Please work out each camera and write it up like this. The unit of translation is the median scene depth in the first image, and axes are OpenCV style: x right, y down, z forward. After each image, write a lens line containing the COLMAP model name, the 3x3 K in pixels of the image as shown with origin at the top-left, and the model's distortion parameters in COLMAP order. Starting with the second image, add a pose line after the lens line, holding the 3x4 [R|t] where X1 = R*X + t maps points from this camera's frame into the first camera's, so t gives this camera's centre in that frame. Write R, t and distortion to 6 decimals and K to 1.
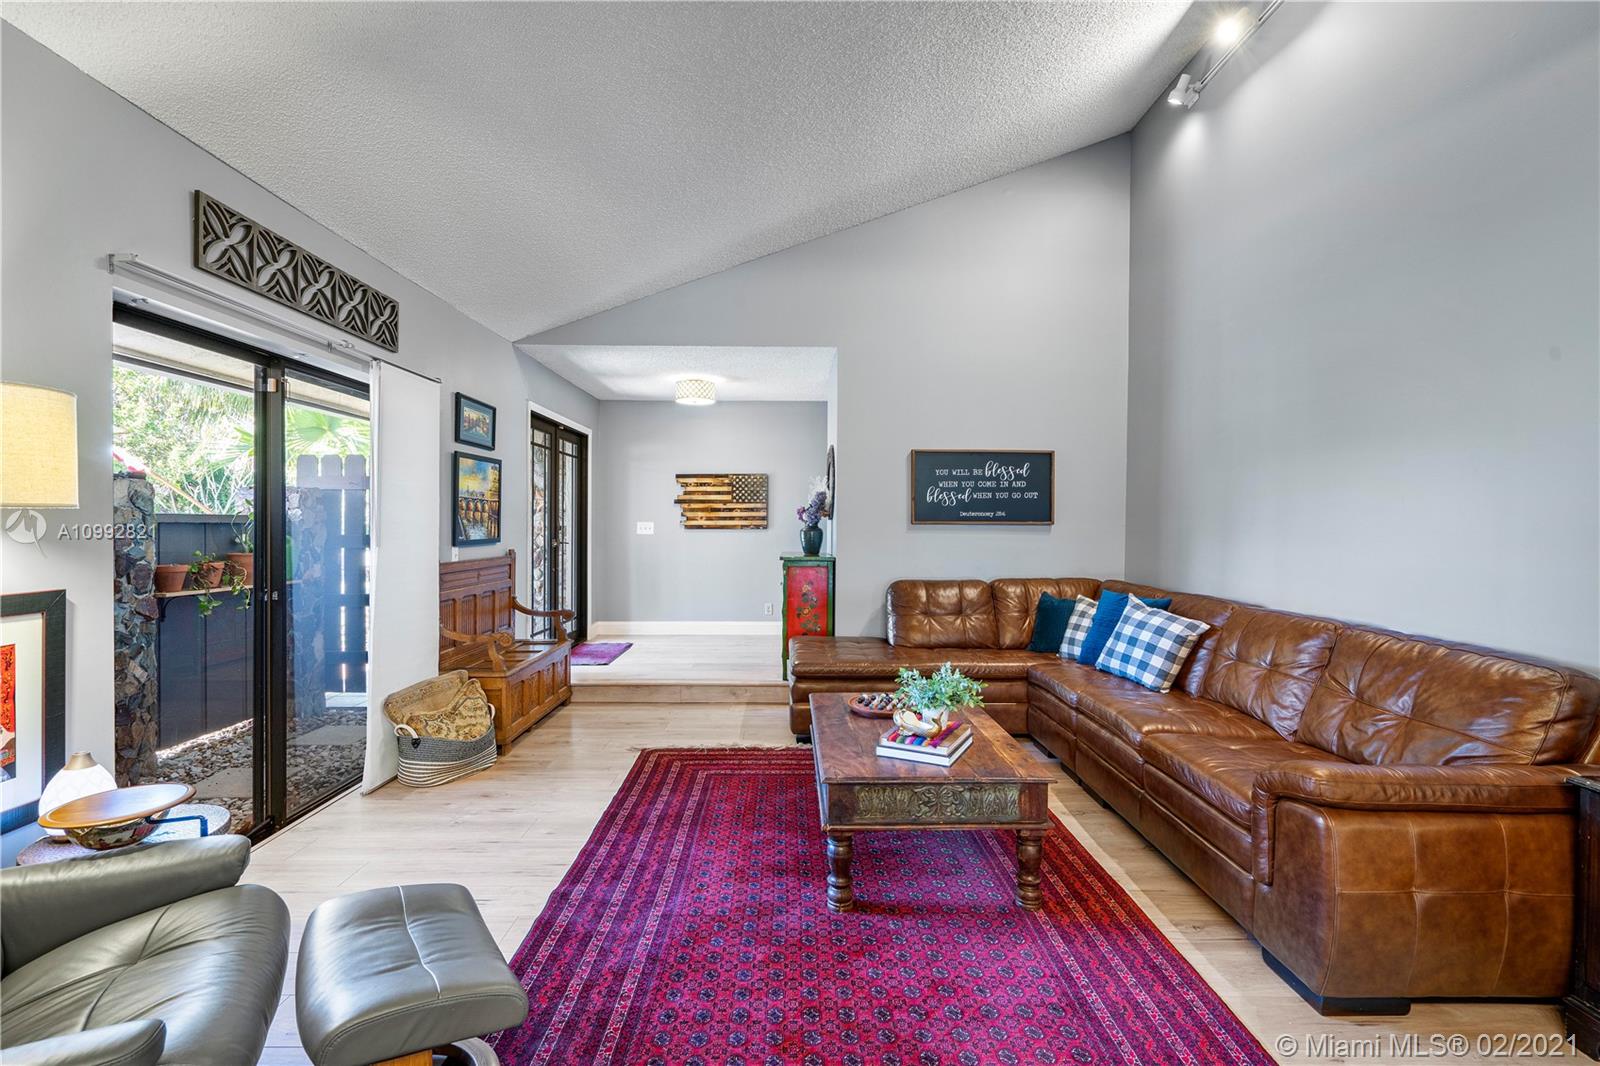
lens RADIAL K [[727.7, 0, 800.2], [0, 727.7, 531.7], [0, 0, 1]] dist [-0.004257, 0.001928]
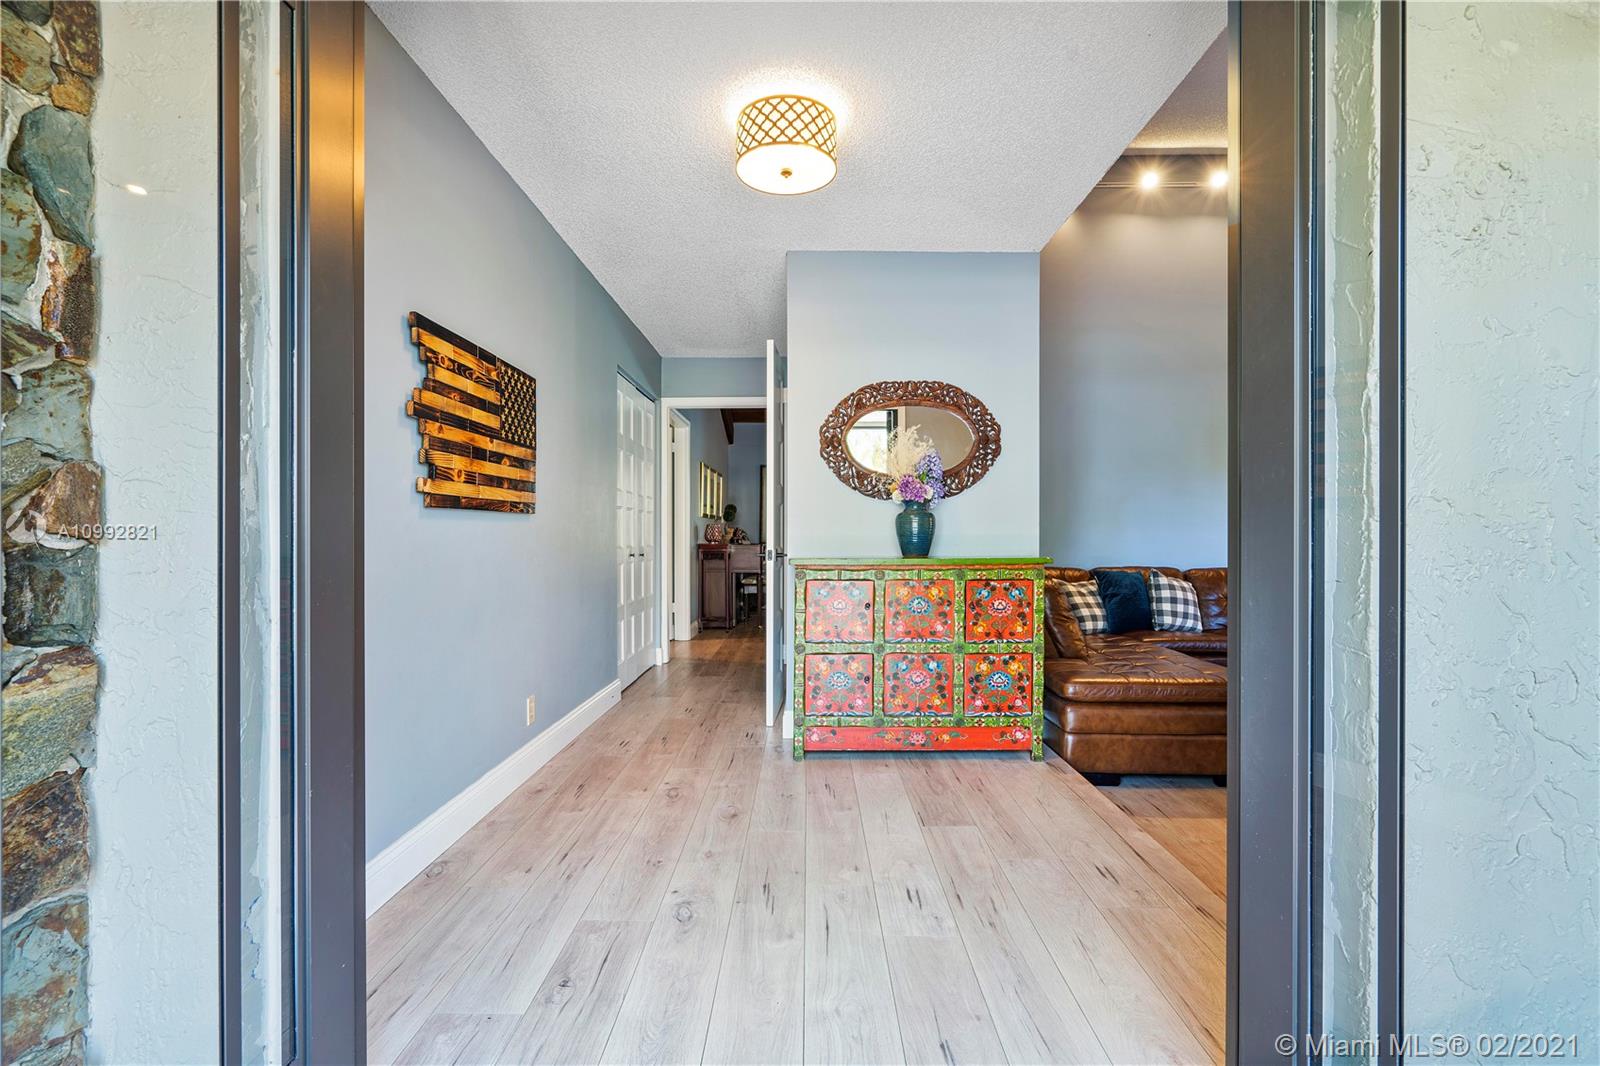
lens RADIAL K [[727.7, 0, 796.7], [0, 727.7, 531.5], [0, 0, 1]] dist [-0.004257, 0.001928]
pose [[0.027594, -0.006443, 0.999598, -0.449933], [0.005707, 0.999964, 0.006288, 0.005146], [-0.999603, 0.005531, 0.027630, 0.843344]]
